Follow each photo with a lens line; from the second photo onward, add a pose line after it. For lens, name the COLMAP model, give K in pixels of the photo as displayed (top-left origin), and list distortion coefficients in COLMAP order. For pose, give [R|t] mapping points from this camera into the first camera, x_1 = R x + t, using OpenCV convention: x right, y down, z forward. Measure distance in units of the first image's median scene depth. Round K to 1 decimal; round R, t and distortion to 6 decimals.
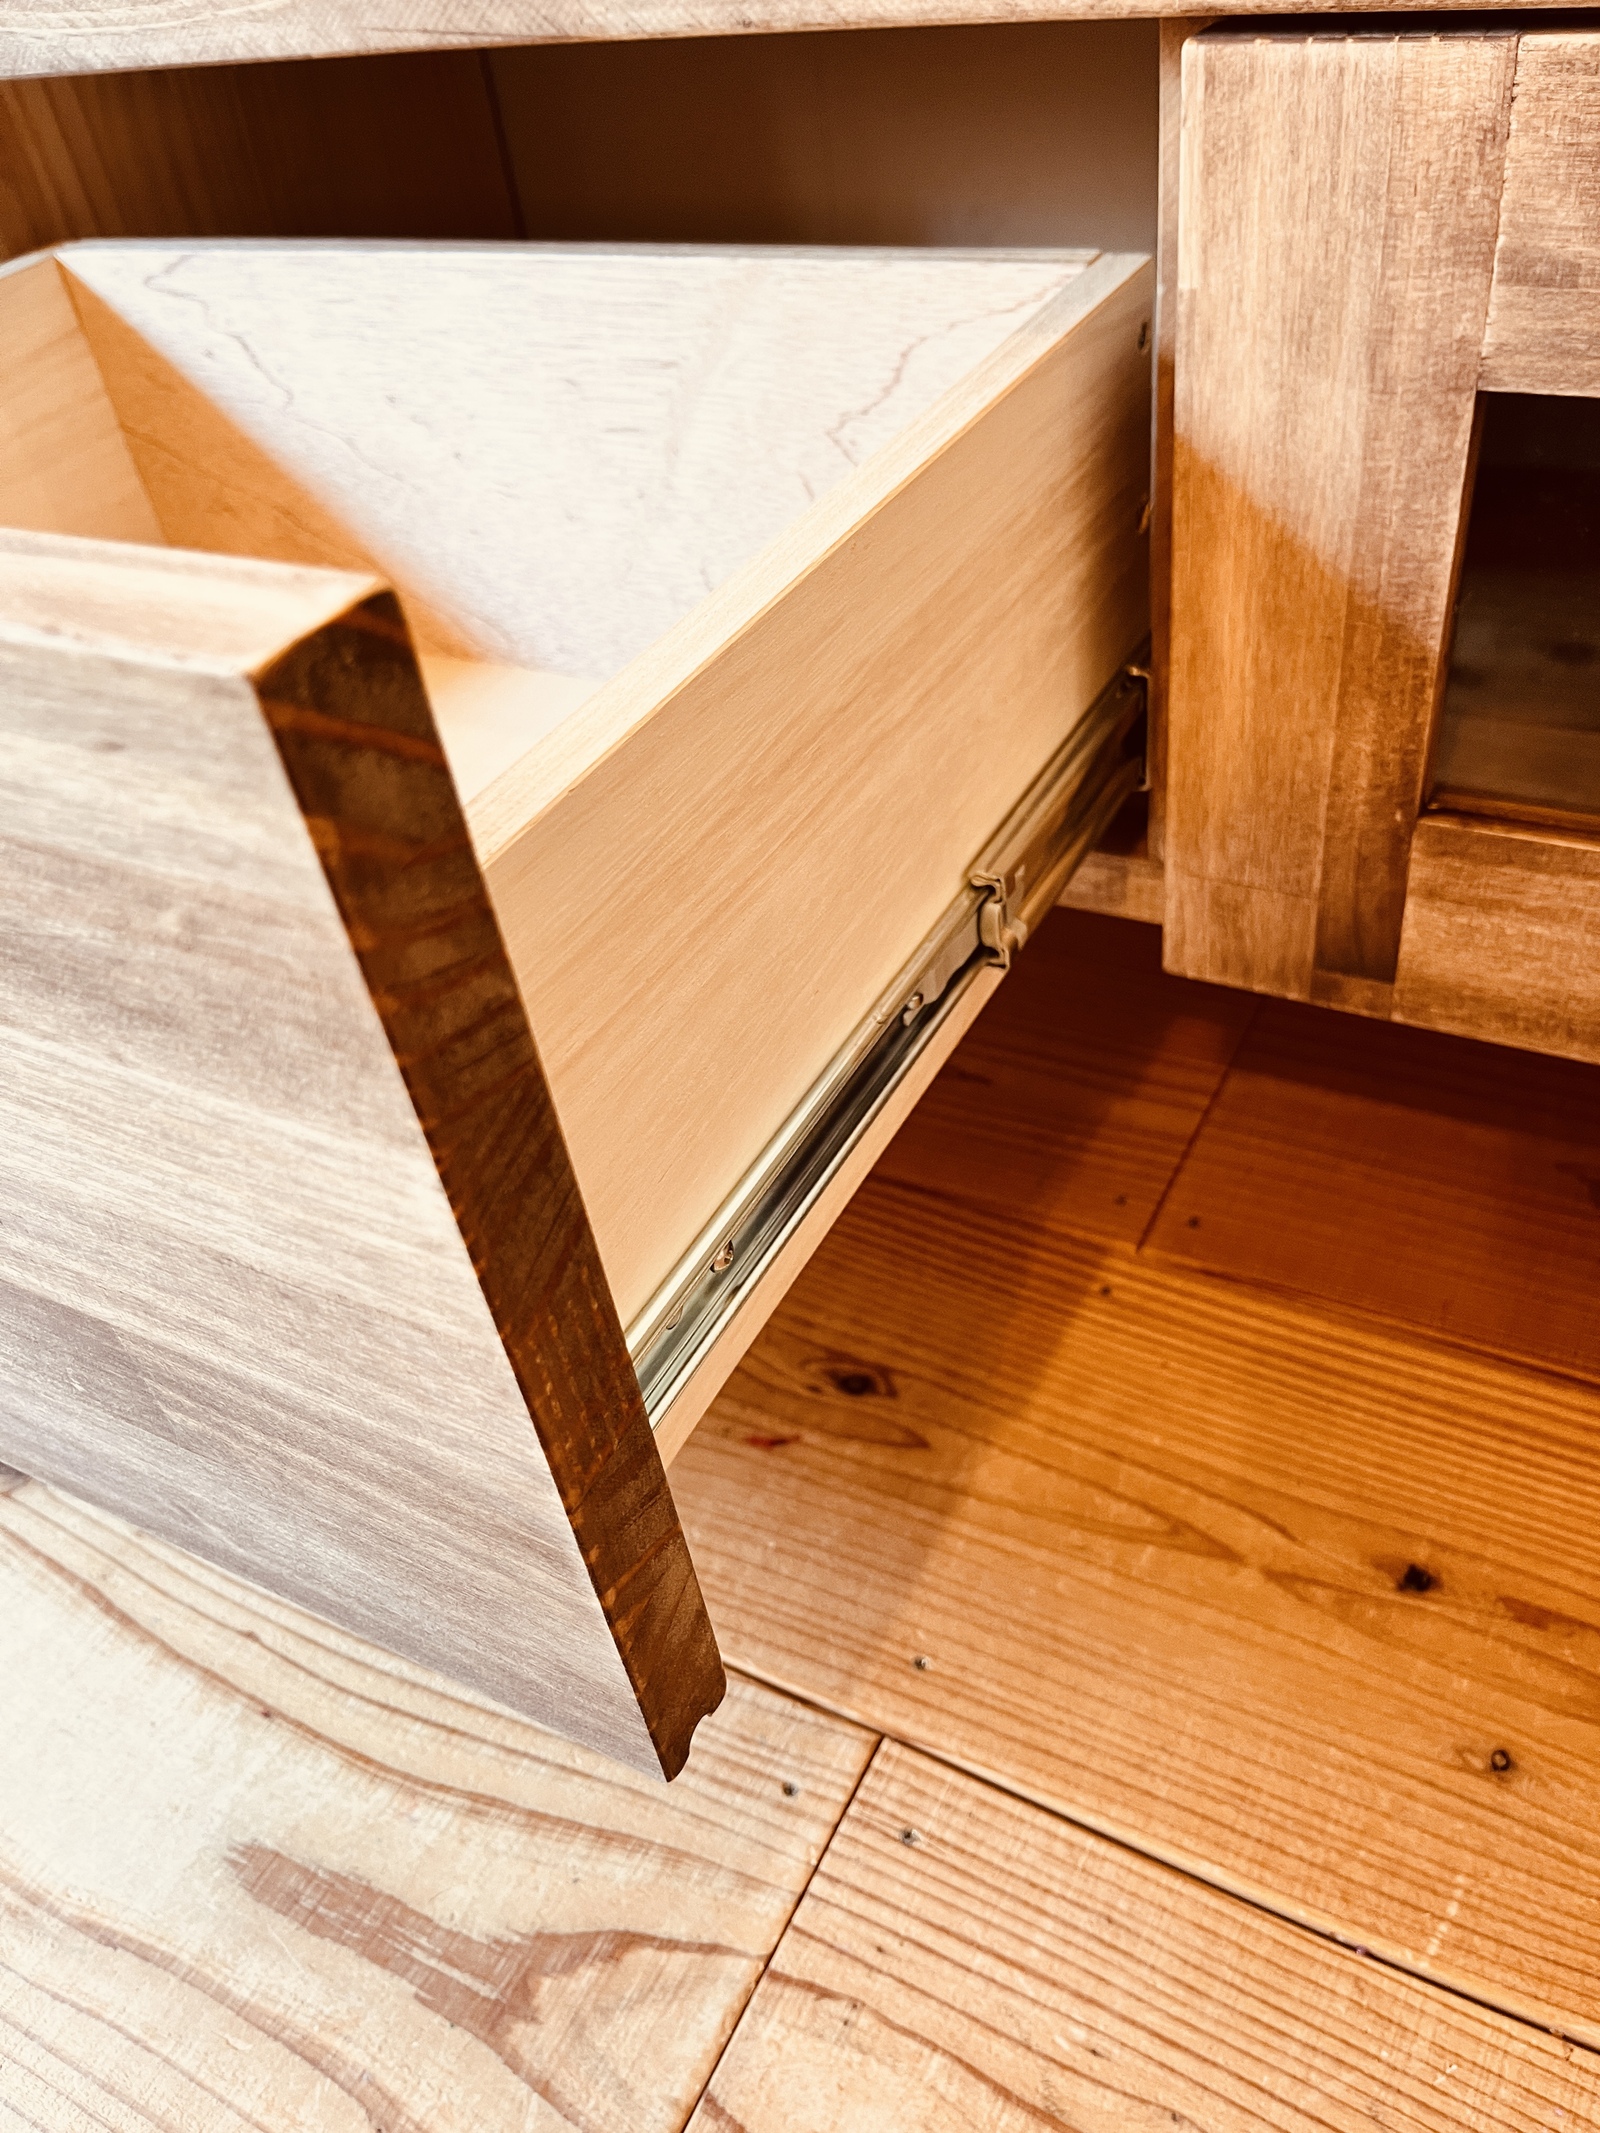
lens RADIAL K [[1649.9, 0, 816.4], [0, 1649.9, 1078.5], [0, 0, 1]] dist [0.047520, -0.061202]
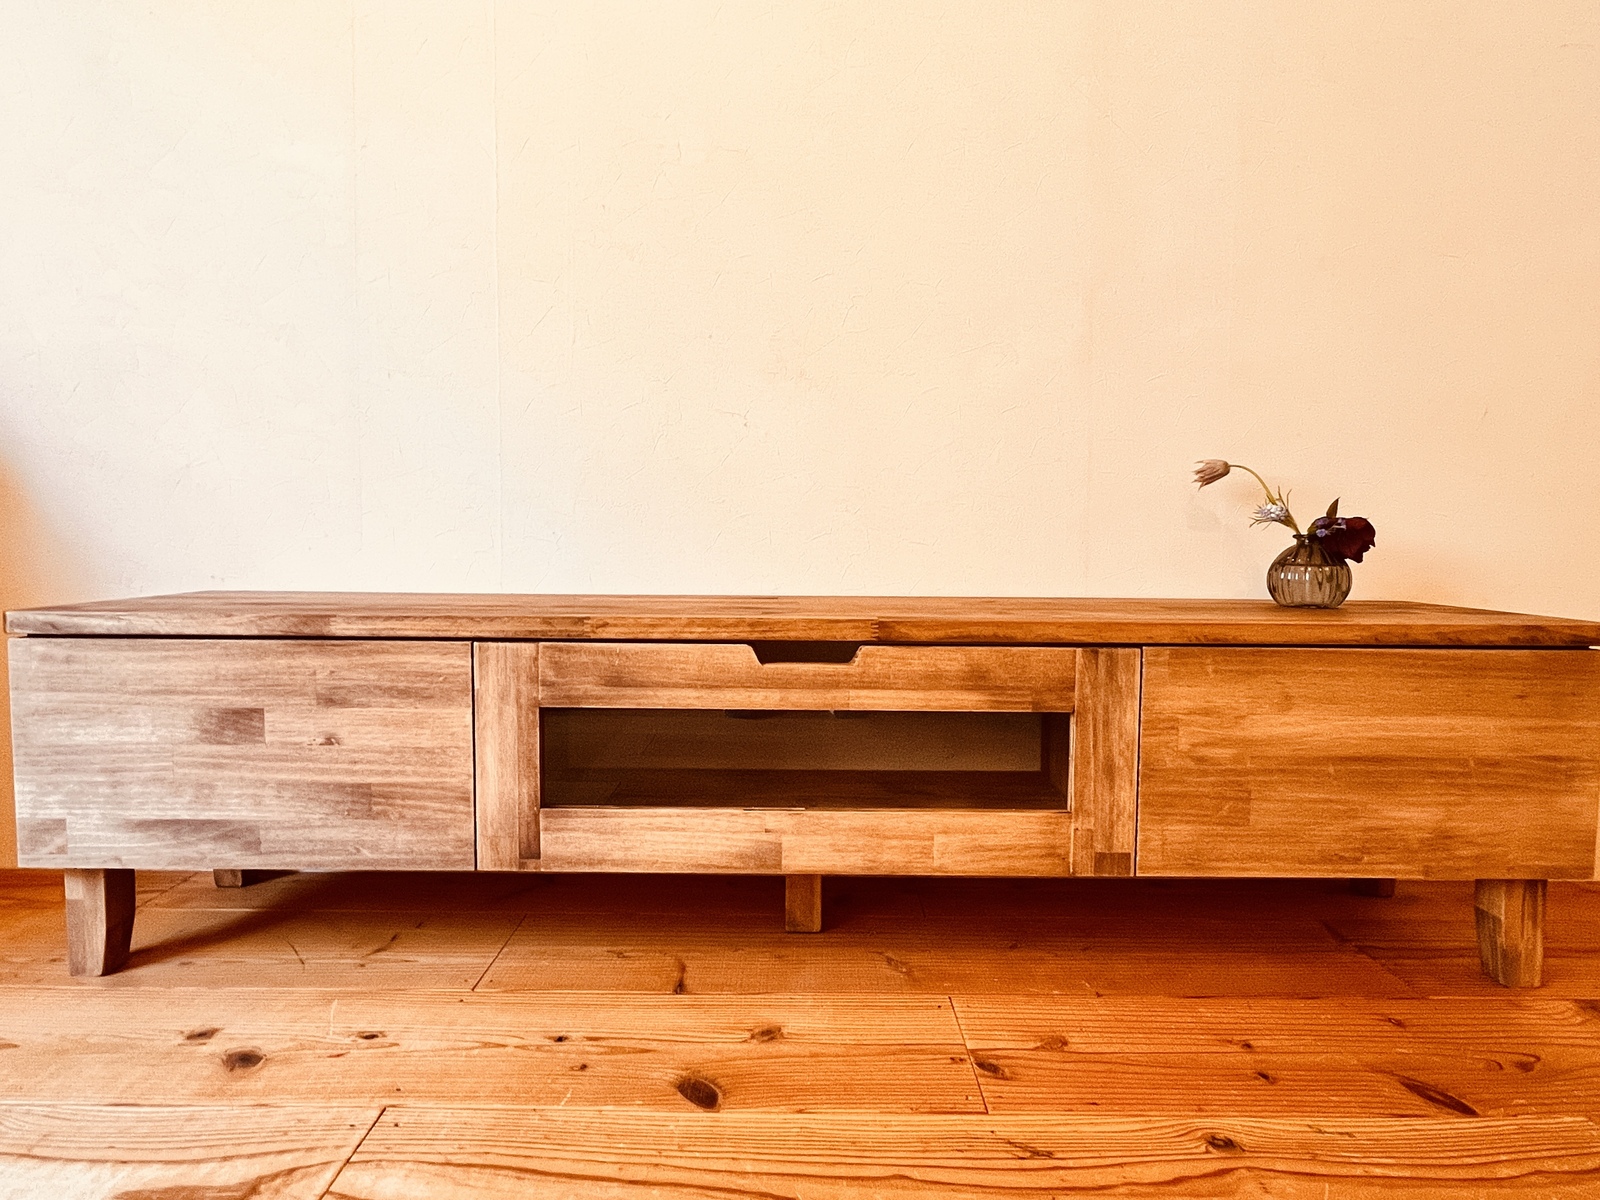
lens RADIAL K [[916.2, 0, 798.1], [0, 916.2, 589.6], [0, 0, 1]] dist [-0.010797, 0.005676]
pose [[0.872906, 0.098629, 0.477816, -0.206102], [0.223486, 0.789734, -0.571292, 0.826478], [-0.433693, 0.605469, 0.667321, -1.075436]]
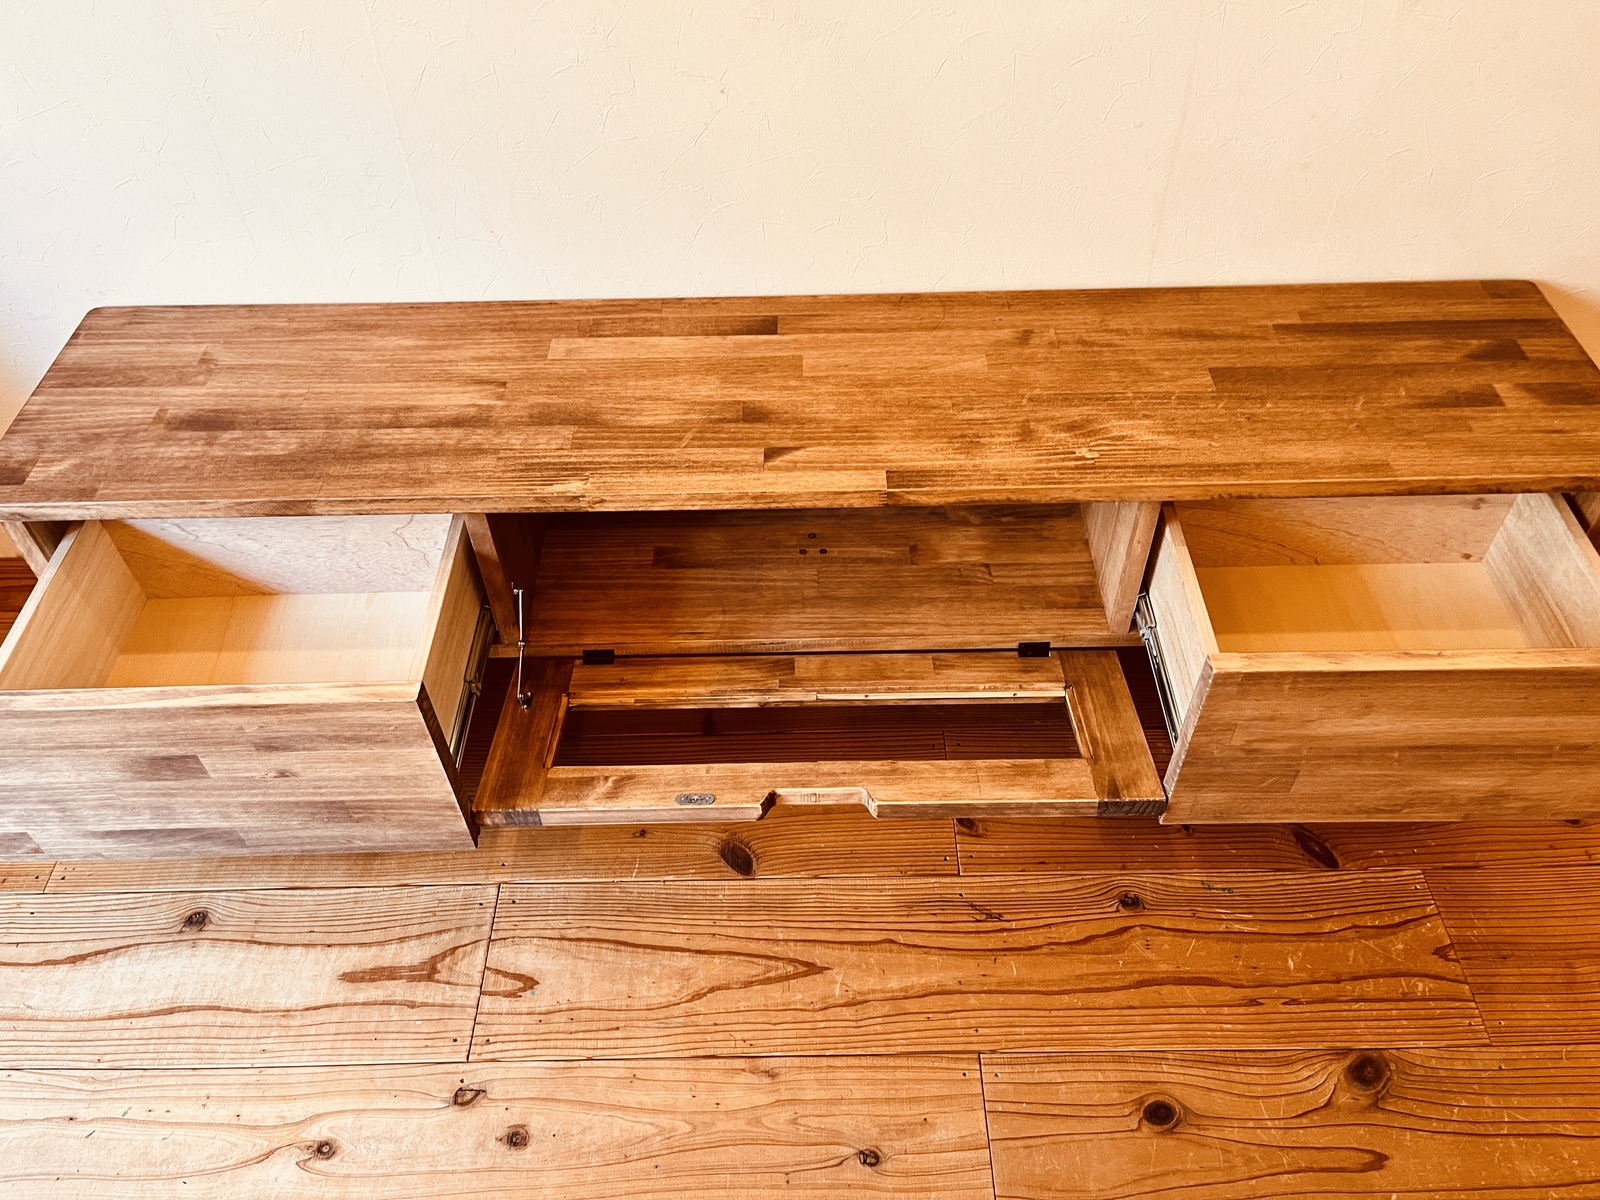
lens RADIAL K [[1237.6, 0, 809.7], [0, 1237.6, 609.4], [0, 0, 1]] dist [0.047520, -0.061202]
pose [[0.870419, -0.280150, 0.404829, -0.358880], [0.248994, 0.959889, 0.128903, -0.461246], [-0.424703, -0.011400, 0.905261, -2.133496]]
